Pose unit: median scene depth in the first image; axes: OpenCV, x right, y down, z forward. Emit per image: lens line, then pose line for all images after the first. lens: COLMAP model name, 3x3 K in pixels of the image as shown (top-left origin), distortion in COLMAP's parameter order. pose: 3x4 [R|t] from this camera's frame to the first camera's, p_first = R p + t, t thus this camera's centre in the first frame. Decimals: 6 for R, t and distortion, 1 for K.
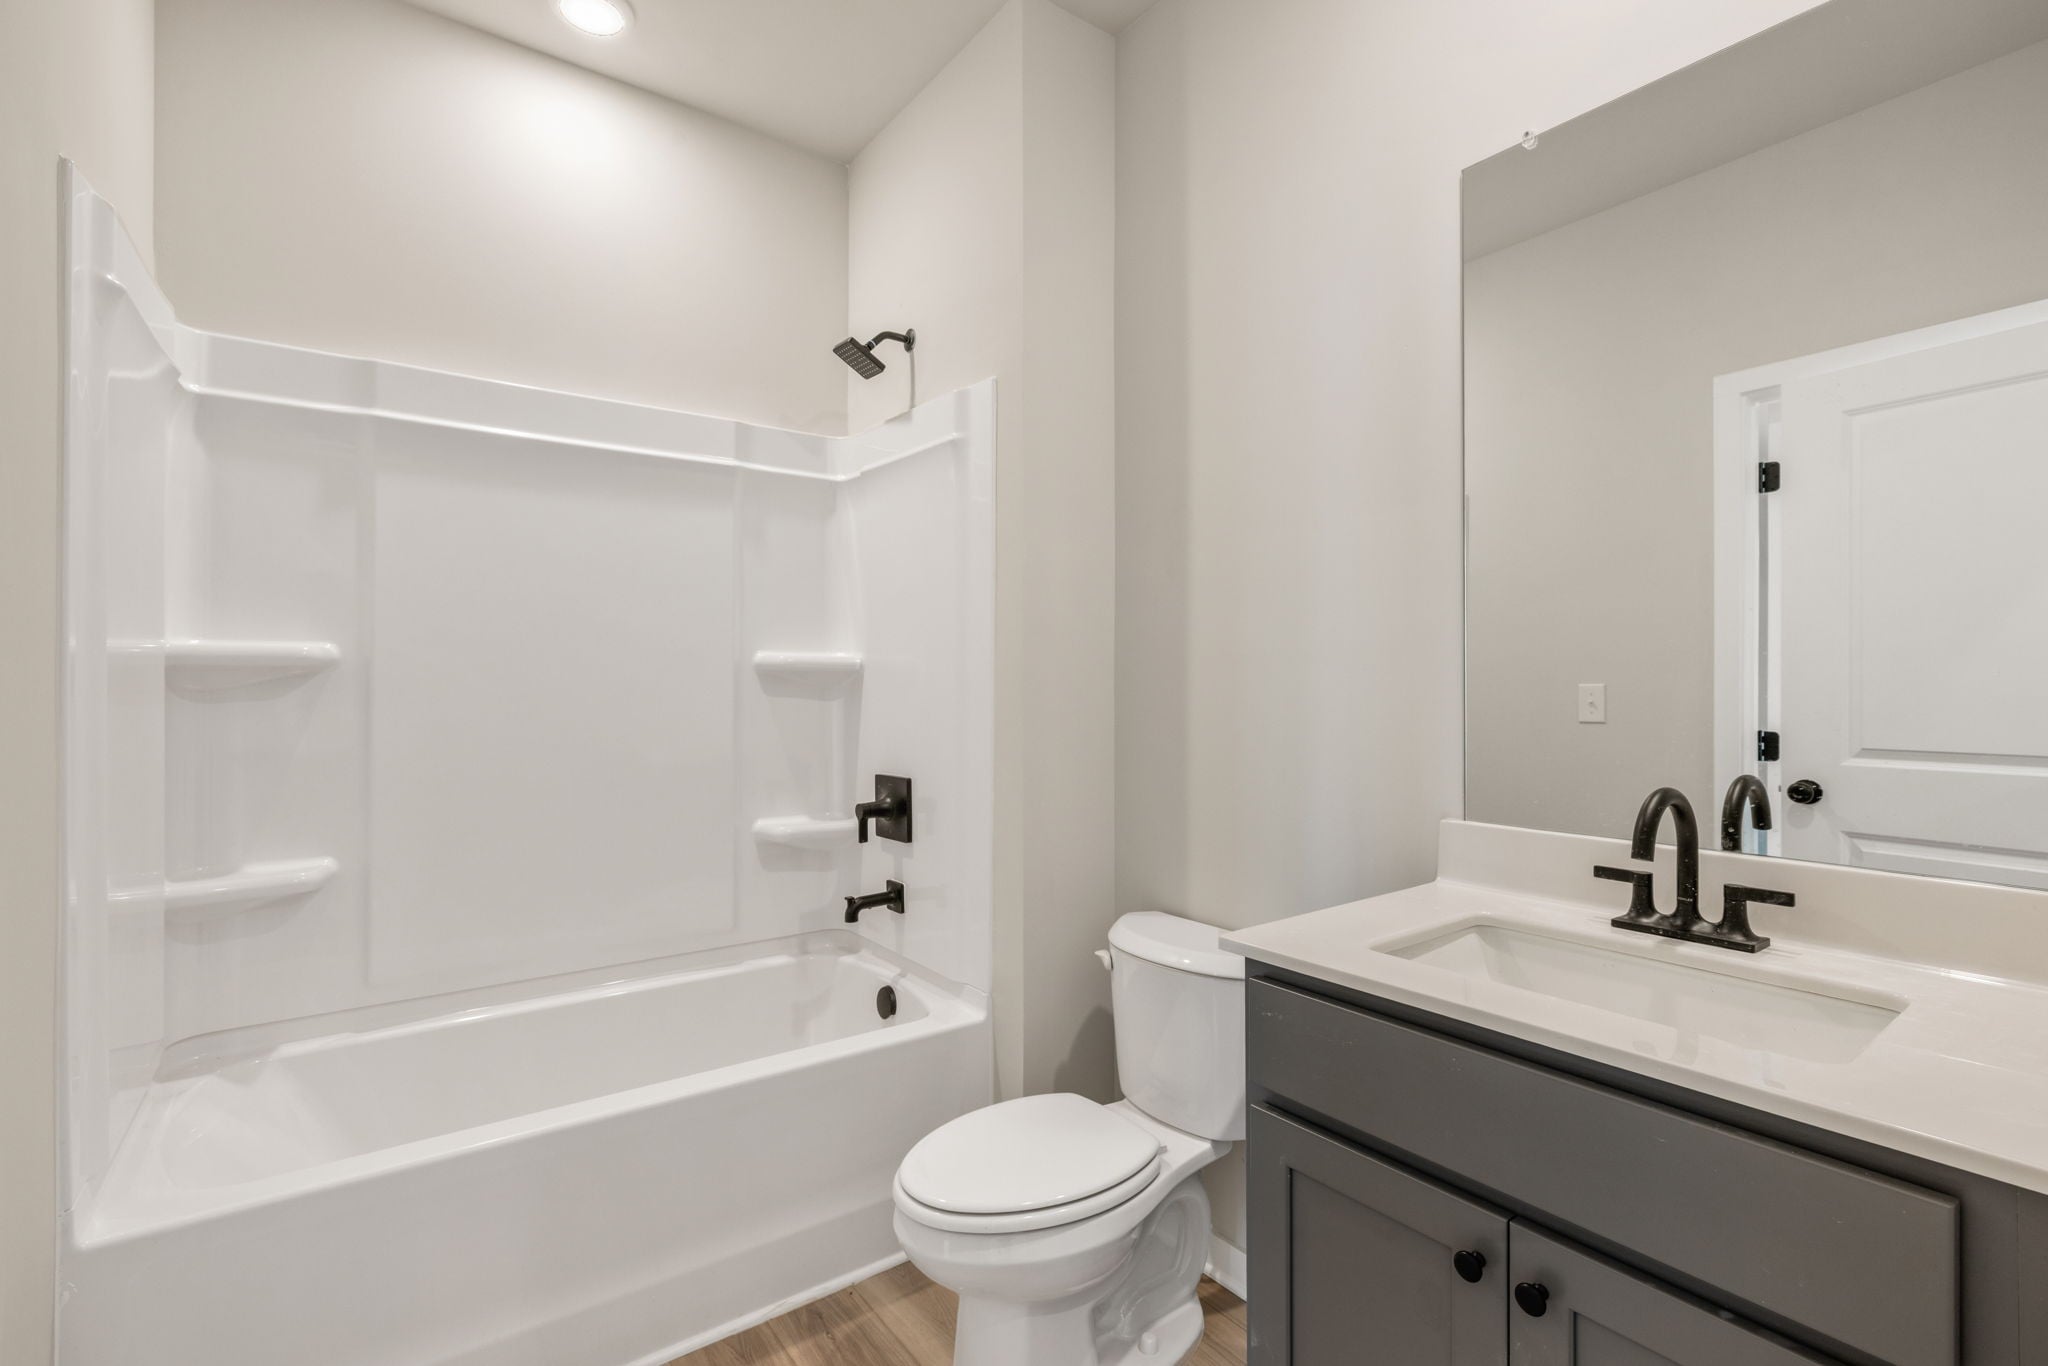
lens RADIAL K [[943.9, 0, 1034.0], [0, 943.9, 675.8], [0, 0, 1]] dist [-0.014884, 0.005919]
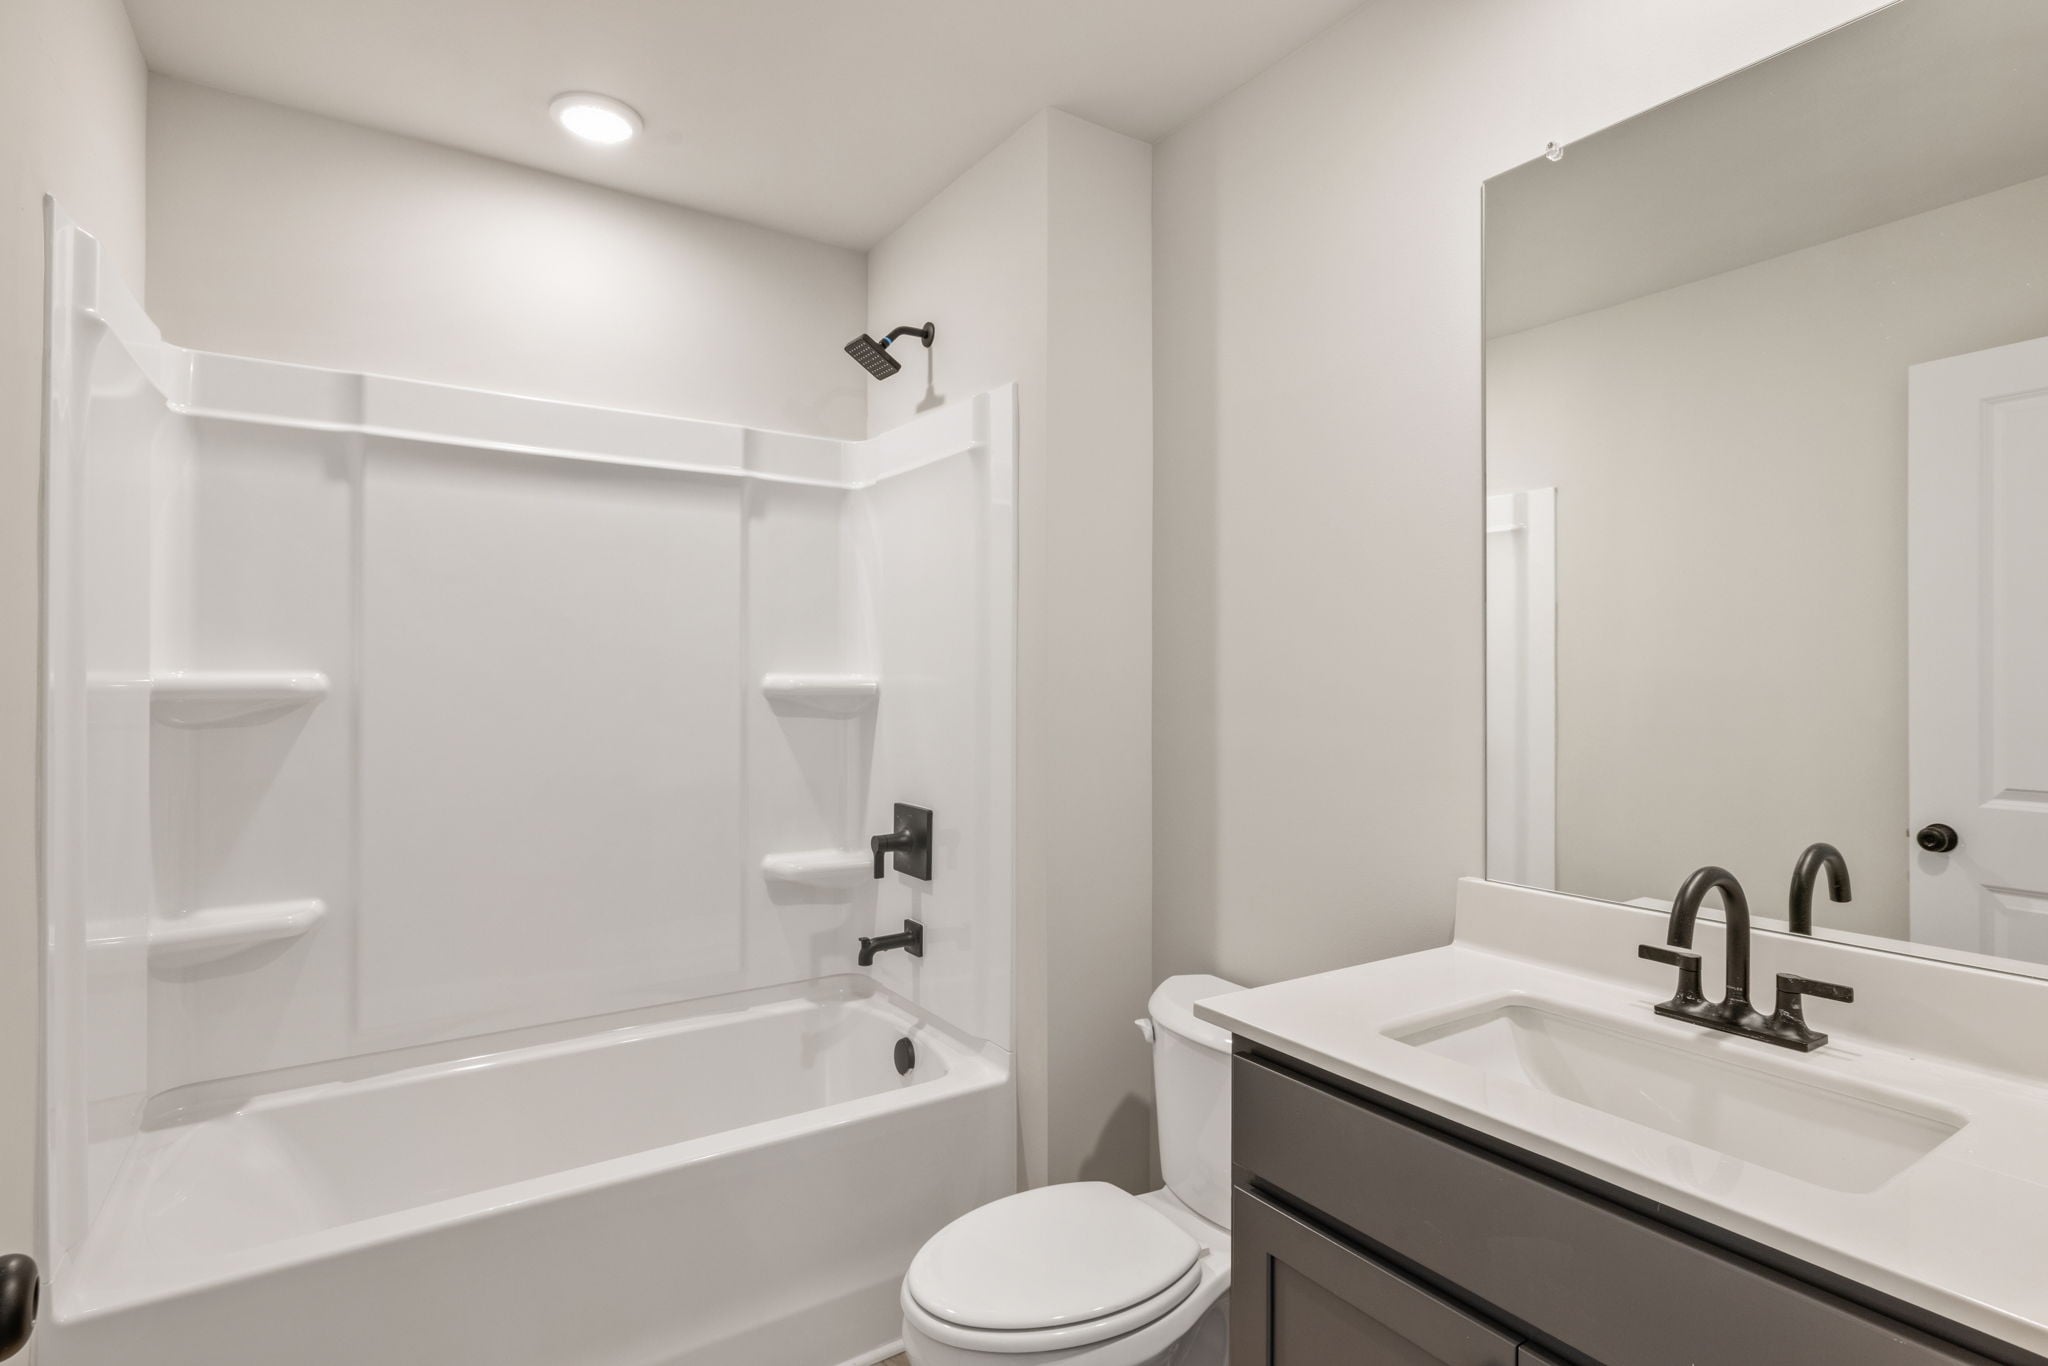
lens RADIAL K [[1040.1, 0, 1024.7], [0, 1040.1, 671.6], [0, 0, 1]] dist [0.010431, -0.004701]
pose [[0.998241, -0.006108, -0.058965, 0.028037], [0.005734, 0.999962, -0.006507, -0.024454], [0.059003, 0.006157, 0.998239, -0.017785]]
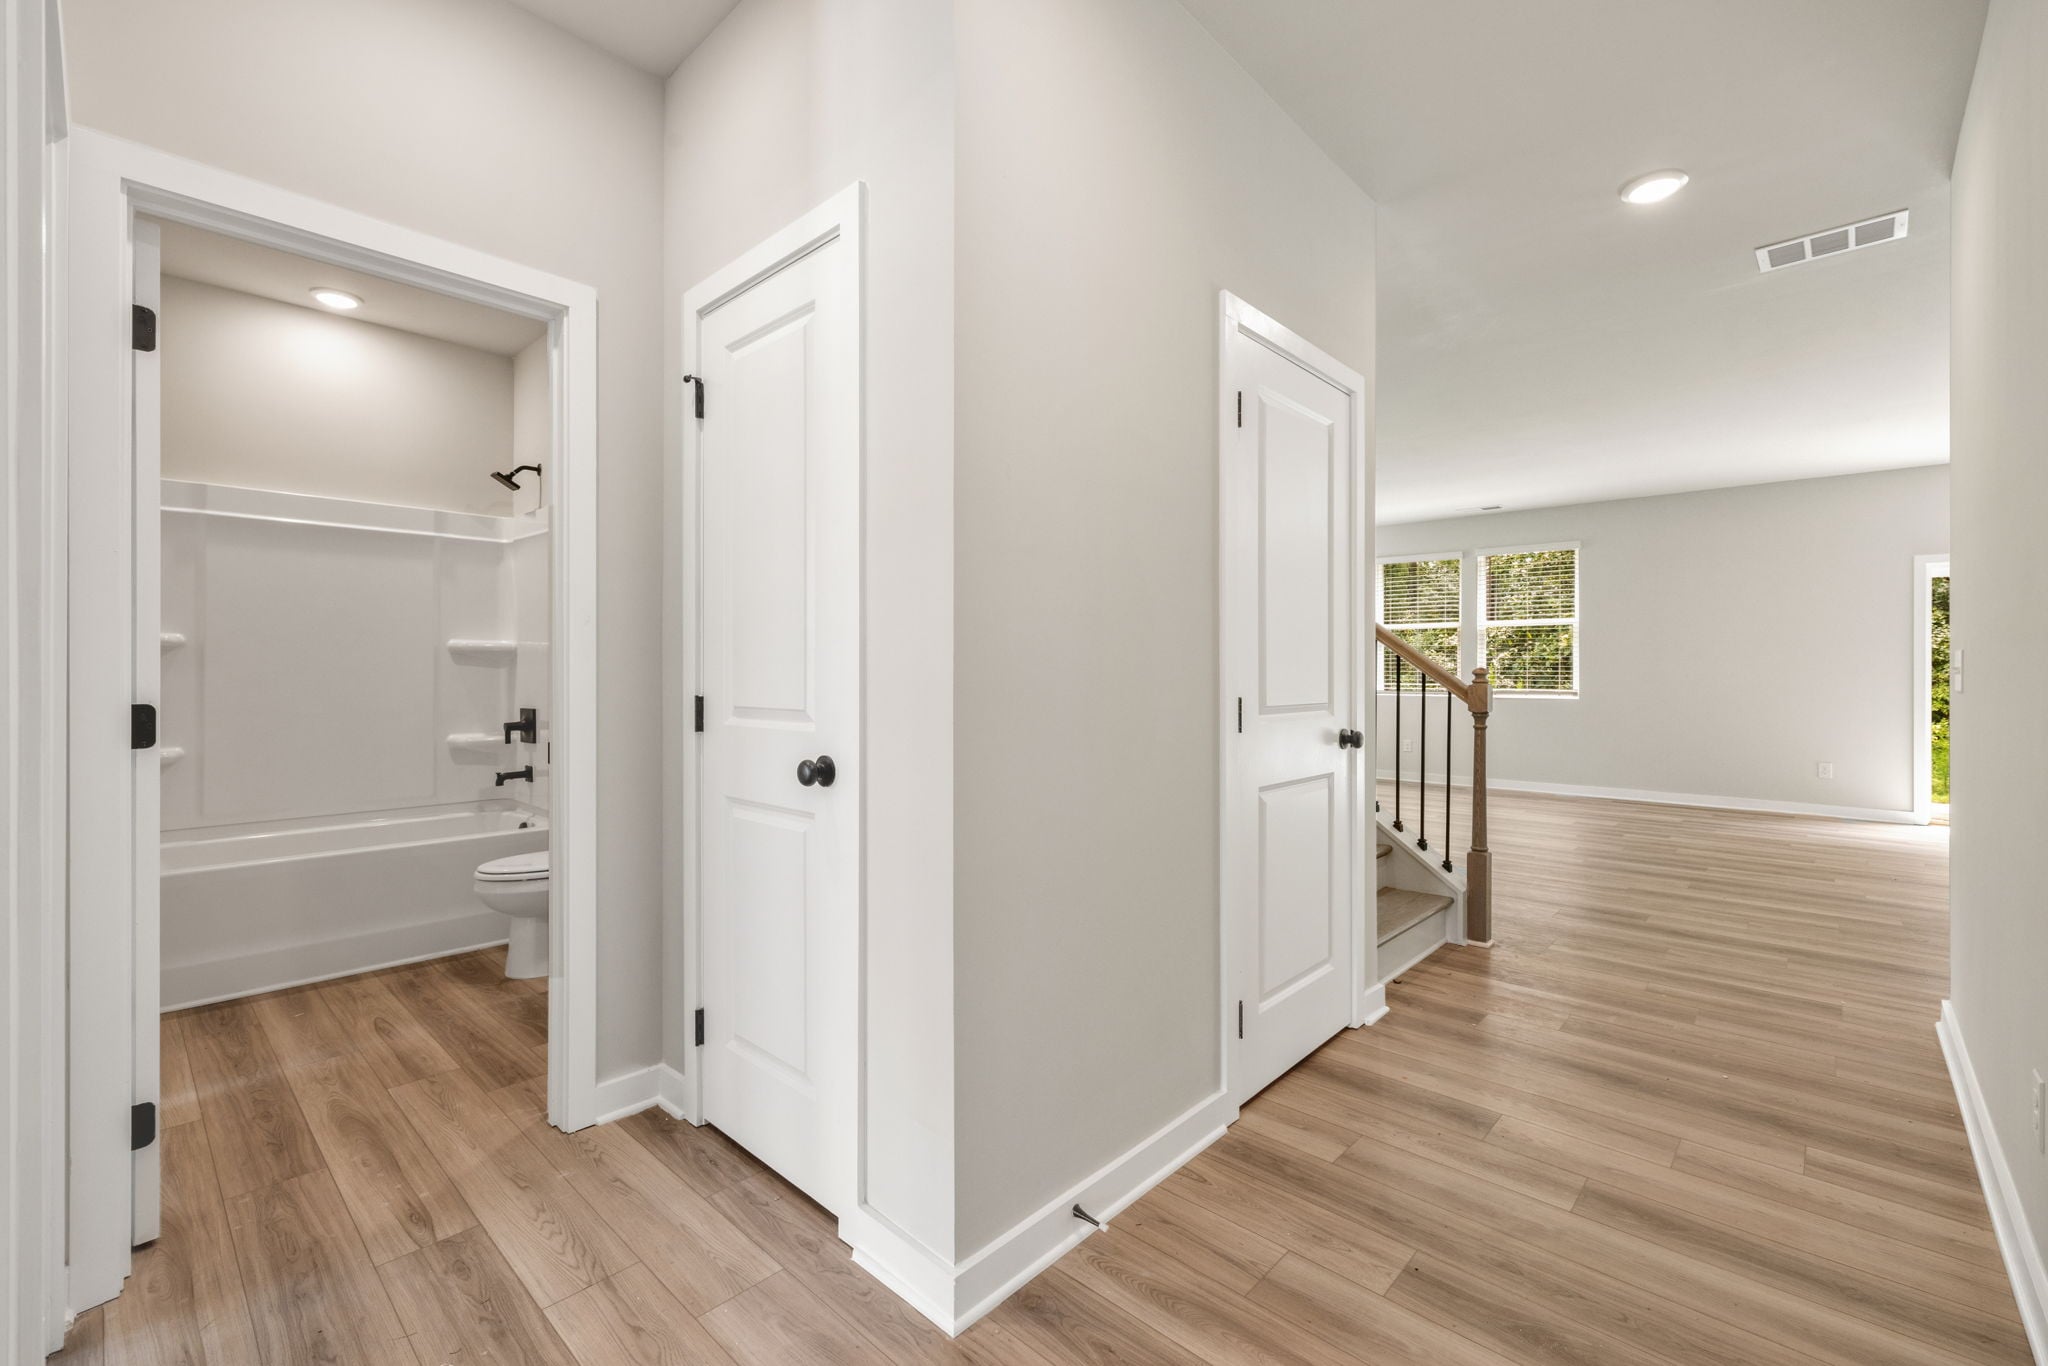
lens RADIAL K [[857.7, 0, 1019.4], [0, 857.7, 664.5], [0, 0, 1]] dist [-0.002261, -0.000444]
pose [[0.984515, 0.002923, 0.175279, 0.601577], [-0.003781, 0.999982, 0.004564, 0.011760], [-0.175262, -0.005156, 0.984508, -0.973844]]
